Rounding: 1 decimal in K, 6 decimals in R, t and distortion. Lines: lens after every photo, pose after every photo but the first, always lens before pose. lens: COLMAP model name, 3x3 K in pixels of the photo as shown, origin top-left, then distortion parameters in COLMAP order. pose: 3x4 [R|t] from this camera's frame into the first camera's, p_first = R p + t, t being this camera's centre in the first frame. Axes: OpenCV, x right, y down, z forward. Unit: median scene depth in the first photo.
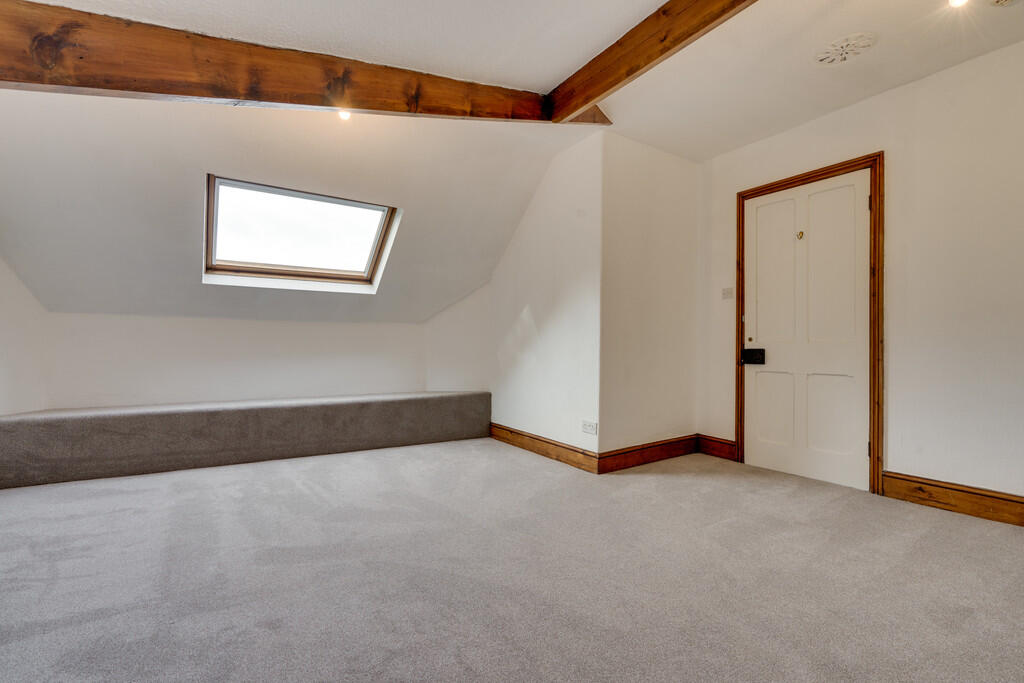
lens RADIAL K [[462.4, 0, 514.5], [0, 462.4, 341.2], [0, 0, 1]] dist [0.001470, 0.000395]
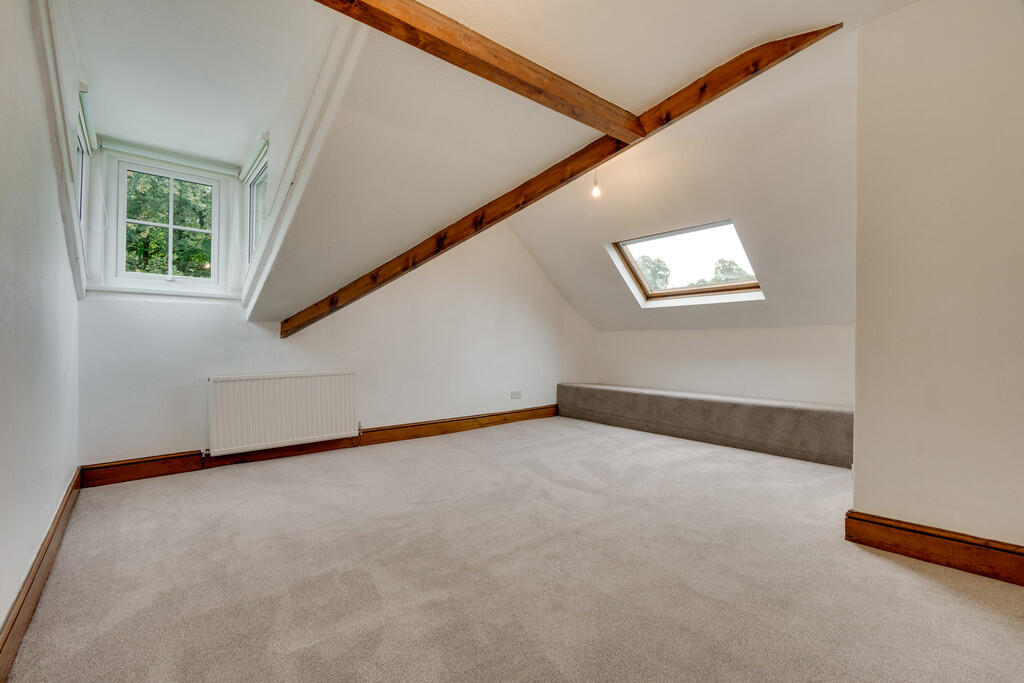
lens RADIAL K [[462.4, 0, 514.5], [0, 462.4, 341.2], [0, 0, 1]] dist [0.001470, 0.000395]
pose [[0.105308, -0.017641, -0.994283, 0.805325], [0.009064, 0.999818, -0.016779, 0.002908], [0.994398, -0.007245, 0.105449, 0.441329]]
